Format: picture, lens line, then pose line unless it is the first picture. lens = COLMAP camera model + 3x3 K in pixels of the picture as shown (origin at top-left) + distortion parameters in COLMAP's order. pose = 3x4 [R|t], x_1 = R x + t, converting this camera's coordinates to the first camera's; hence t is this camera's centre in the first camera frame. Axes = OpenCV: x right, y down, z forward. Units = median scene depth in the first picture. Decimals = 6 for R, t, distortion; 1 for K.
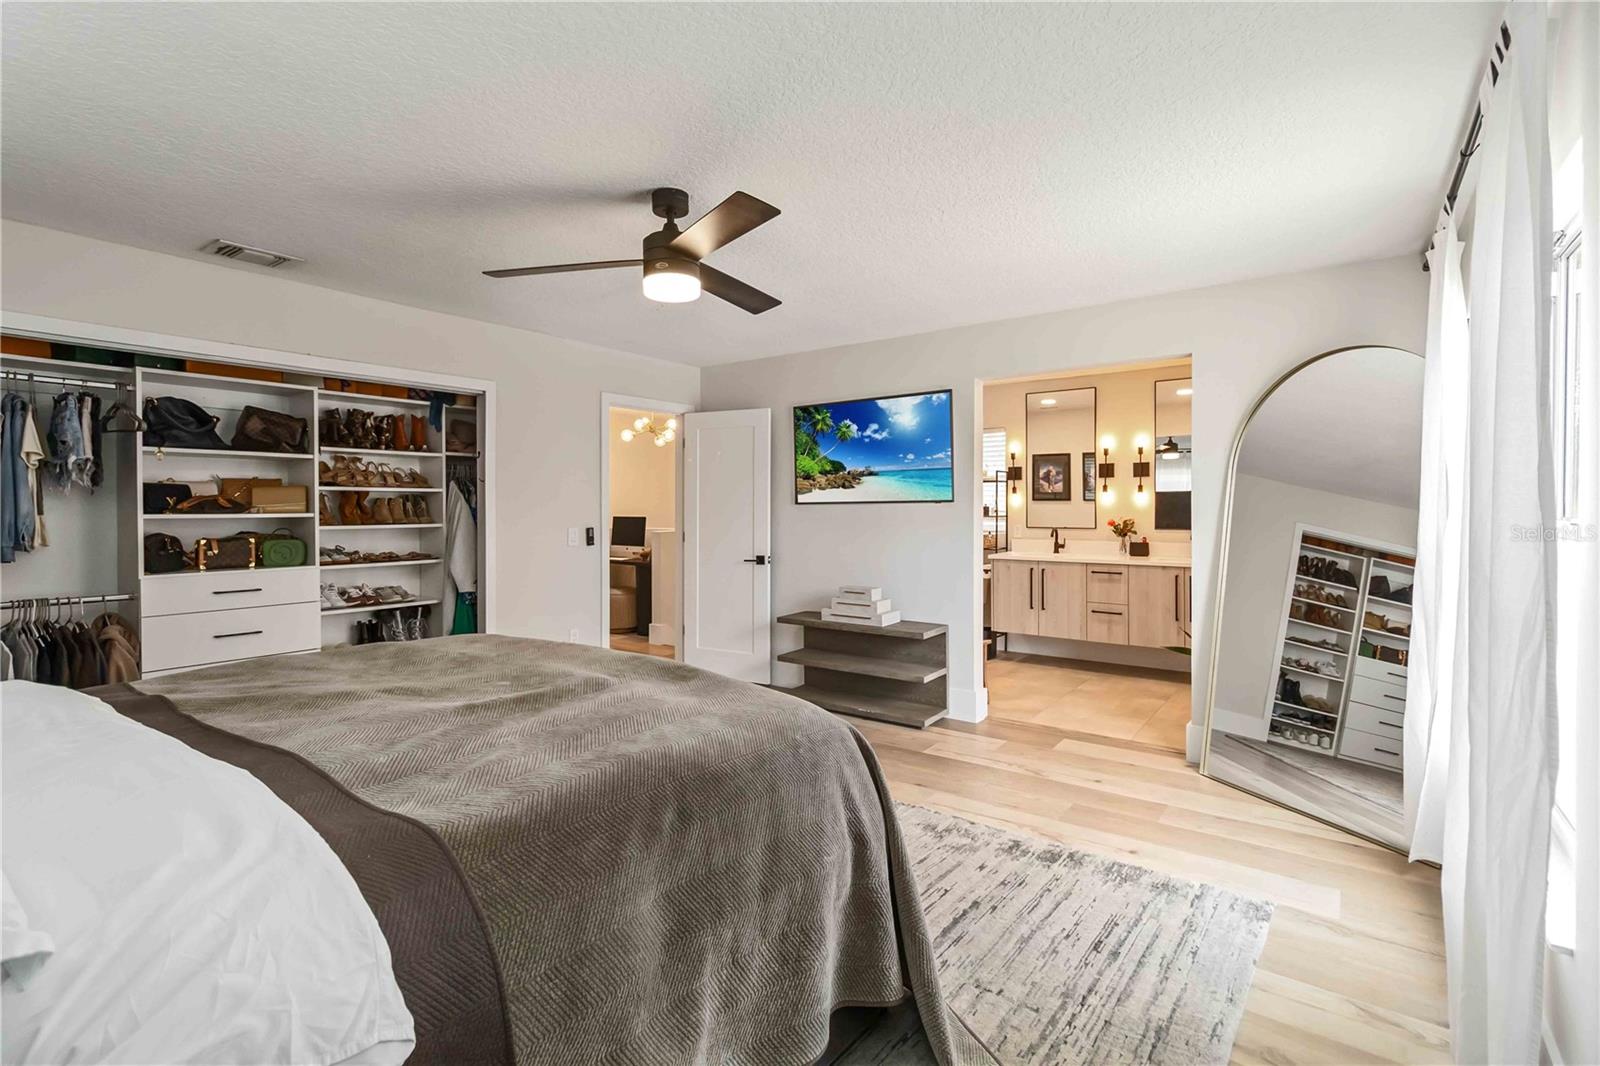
lens RADIAL K [[741.4, 0, 801.1], [0, 741.4, 511.7], [0, 0, 1]] dist [0.005049, 0.000438]
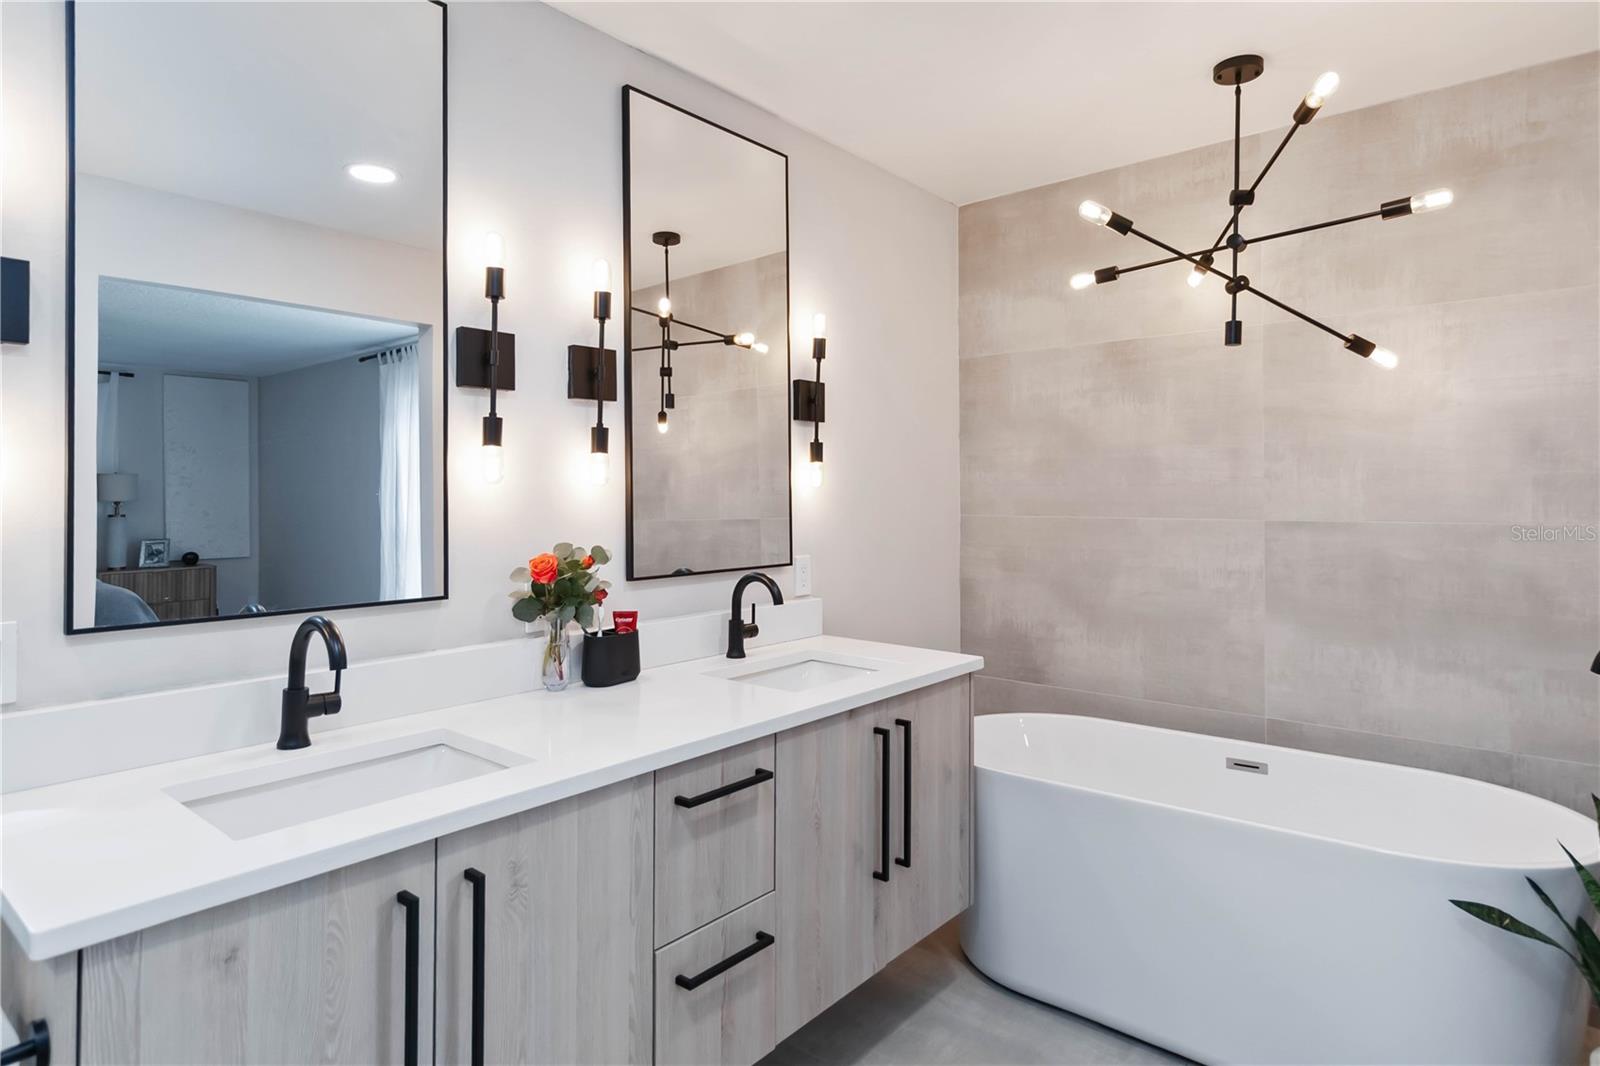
lens RADIAL K [[897.7, 0, 799.9], [0, 897.7, 486.8], [0, 0, 1]] dist [0.012743, 0.000784]
pose [[0.058156, 0.012015, 0.998235, 0.115751], [0.008815, 0.999882, -0.012548, -0.008100], [-0.998269, 0.009529, 0.058043, 0.861462]]
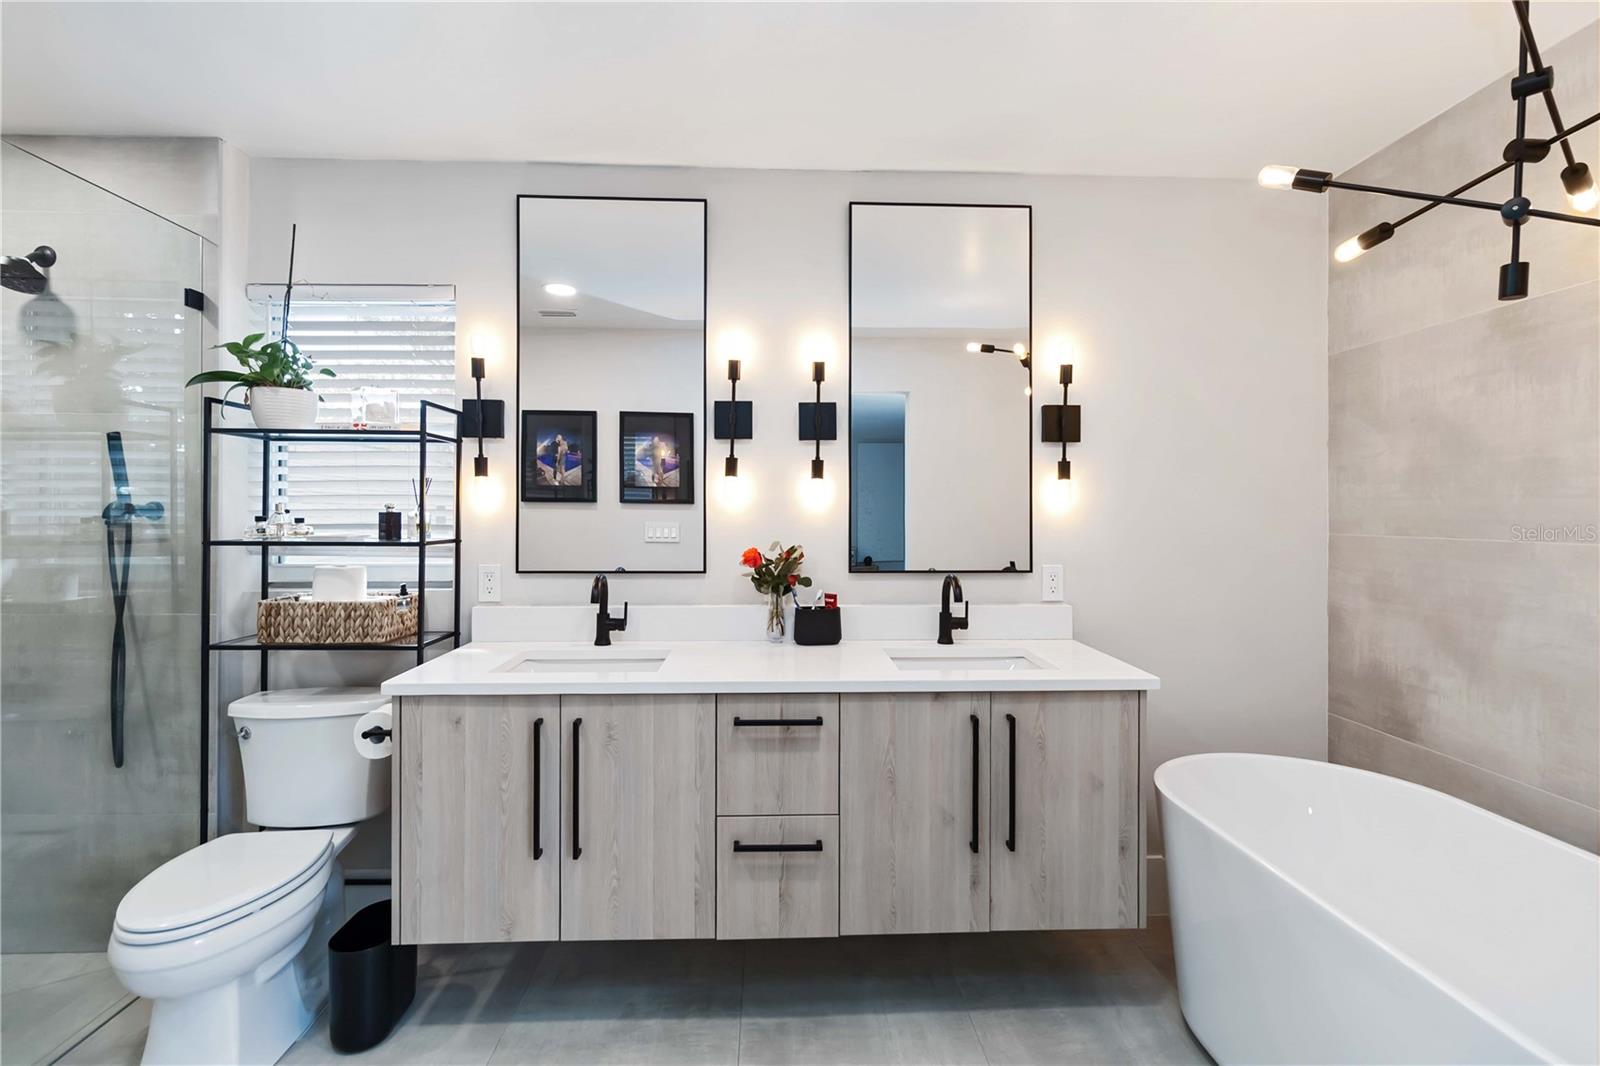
lens RADIAL K [[741.4, 0, 801.1], [0, 741.4, 511.7], [0, 0, 1]] dist [0.005049, 0.000438]
pose [[0.777448, 0.007084, 0.628907, 0.195396], [-0.000847, 0.999947, -0.010216, -0.004455], [-0.628947, 0.007410, 0.777413, 0.668737]]
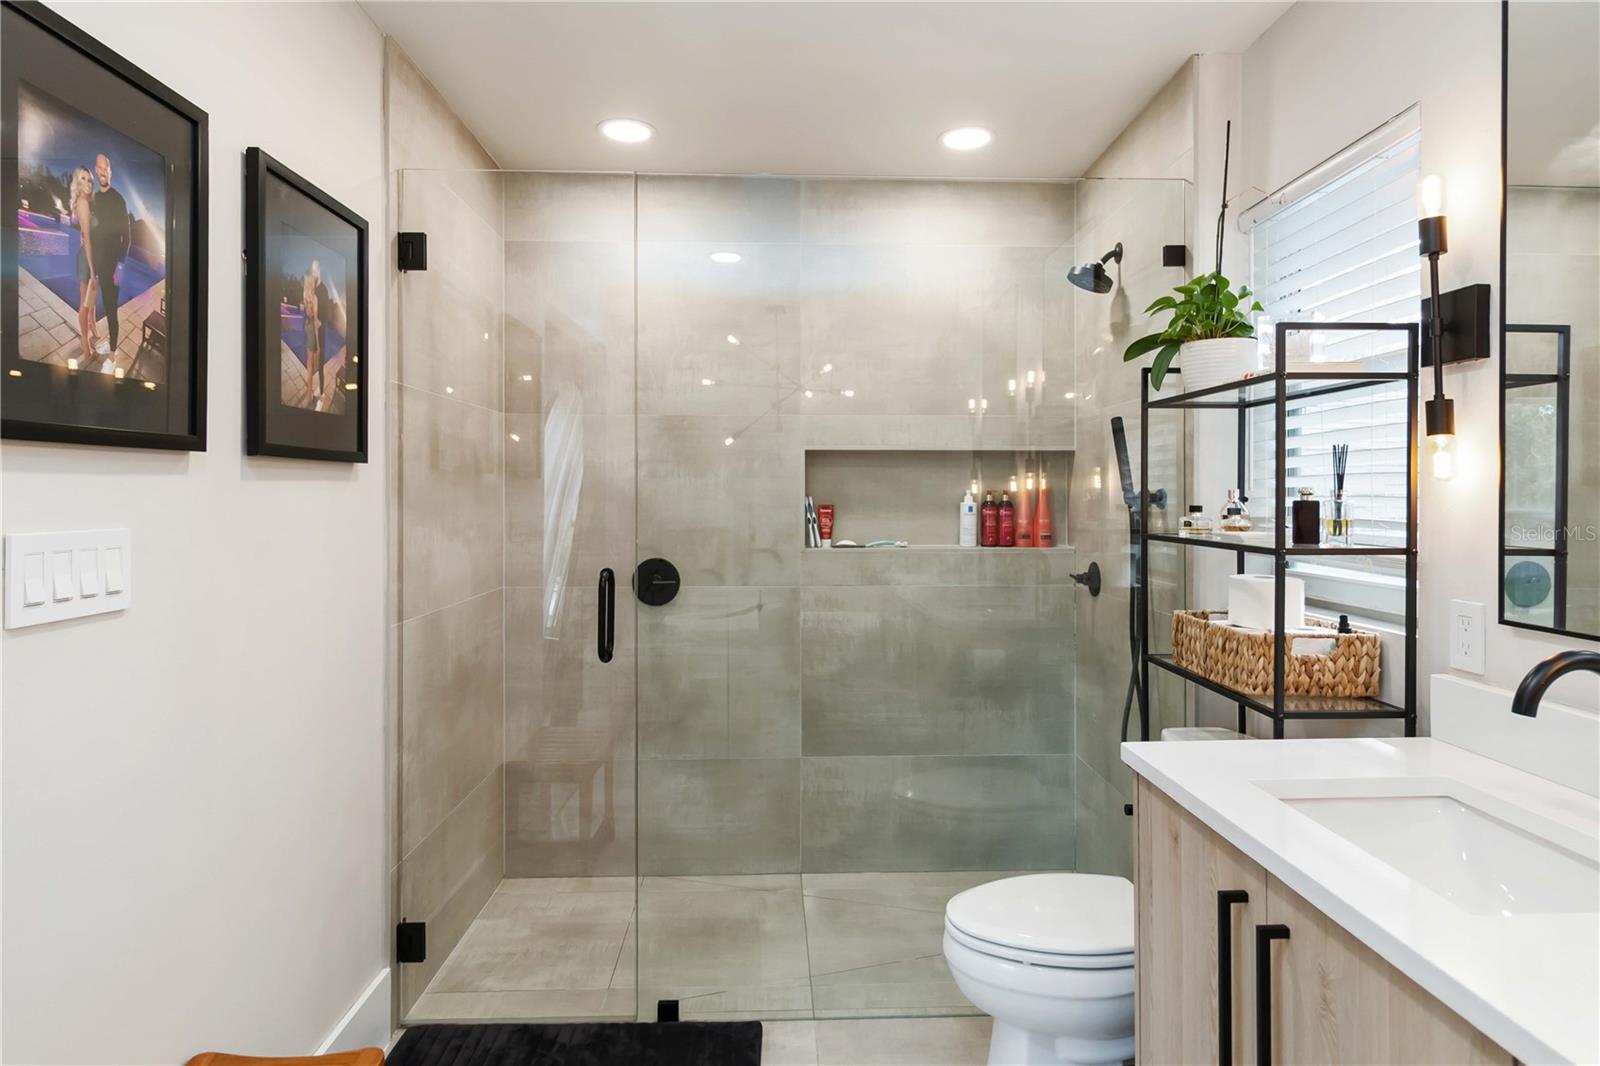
lens RADIAL K [[897.7, 0, 799.9], [0, 897.7, 486.8], [0, 0, 1]] dist [0.012743, 0.000784]
pose [[0.631659, 0.001091, -0.775245, 0.382281], [-0.012454, 0.999884, -0.008741, -0.007488], [0.775146, 0.015176, 0.631600, 0.767175]]
